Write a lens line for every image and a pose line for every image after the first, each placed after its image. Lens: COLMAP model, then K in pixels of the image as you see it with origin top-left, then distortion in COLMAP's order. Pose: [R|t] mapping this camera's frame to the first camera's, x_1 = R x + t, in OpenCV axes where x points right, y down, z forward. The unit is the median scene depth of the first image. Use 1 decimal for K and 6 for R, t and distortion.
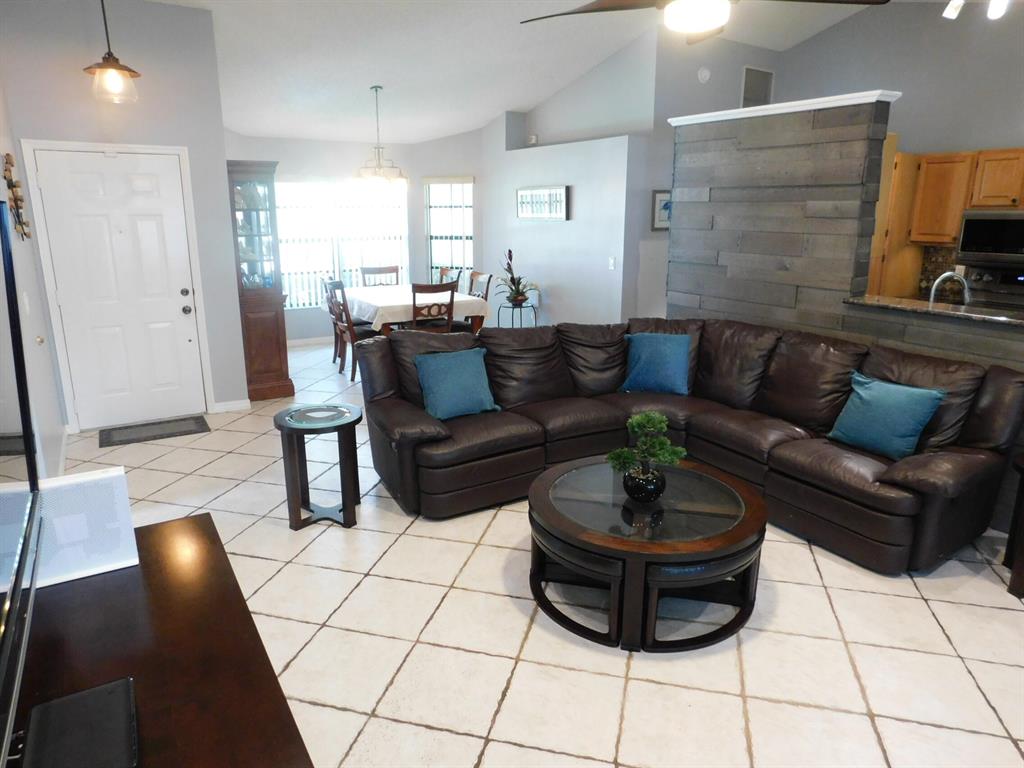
lens RADIAL K [[679.2, 0, 514.0], [0, 679.2, 381.7], [0, 0, 1]] dist [-0.073453, 0.063851]
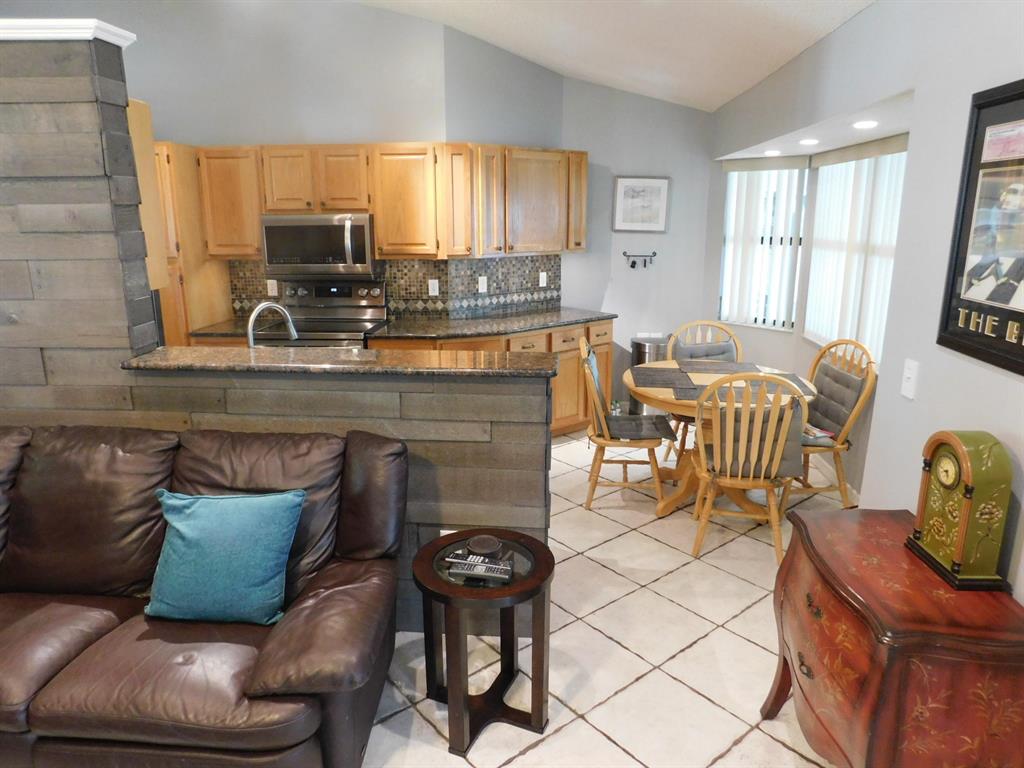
lens RADIAL K [[679.2, 0, 514.0], [0, 679.2, 381.7], [0, 0, 1]] dist [-0.073453, 0.063851]
pose [[0.592767, -0.197776, 0.780712, 0.230923], [0.204815, 0.974527, 0.091365, -0.092036], [-0.778895, 0.105743, 0.618175, 0.352093]]
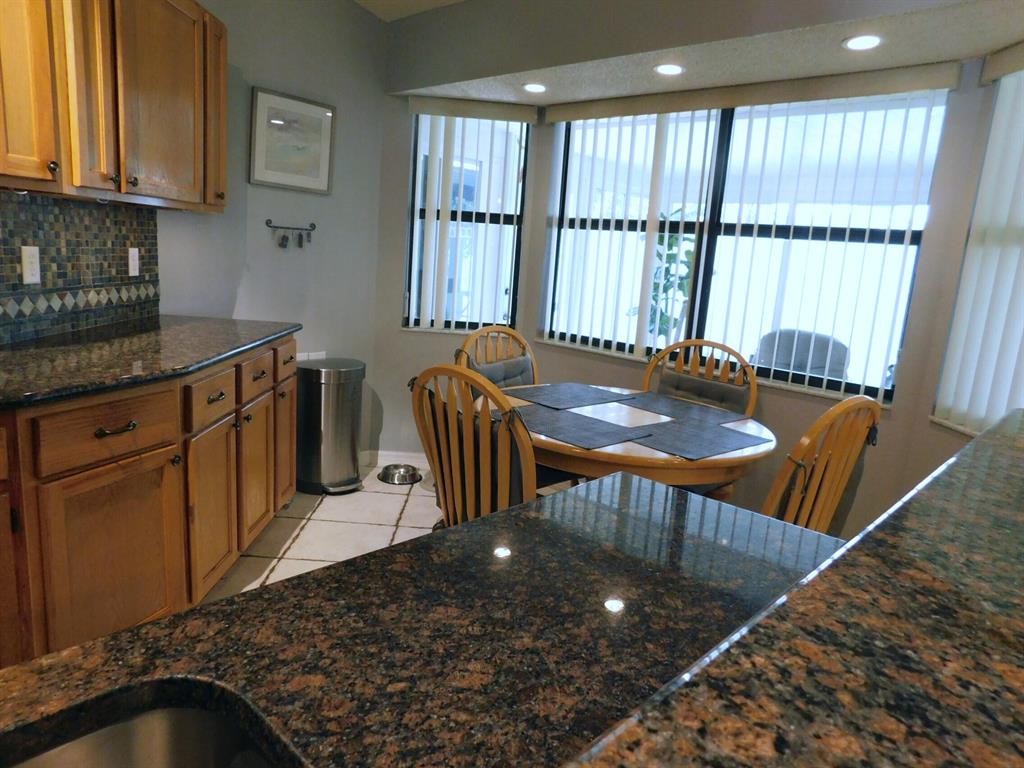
lens RADIAL K [[679.2, 0, 514.0], [0, 679.2, 381.7], [0, 0, 1]] dist [-0.073453, 0.063851]
pose [[-0.248691, -0.206290, 0.946360, 0.508292], [0.168531, 0.952936, 0.252011, -0.131669], [-0.953808, 0.222164, -0.202220, 0.775893]]
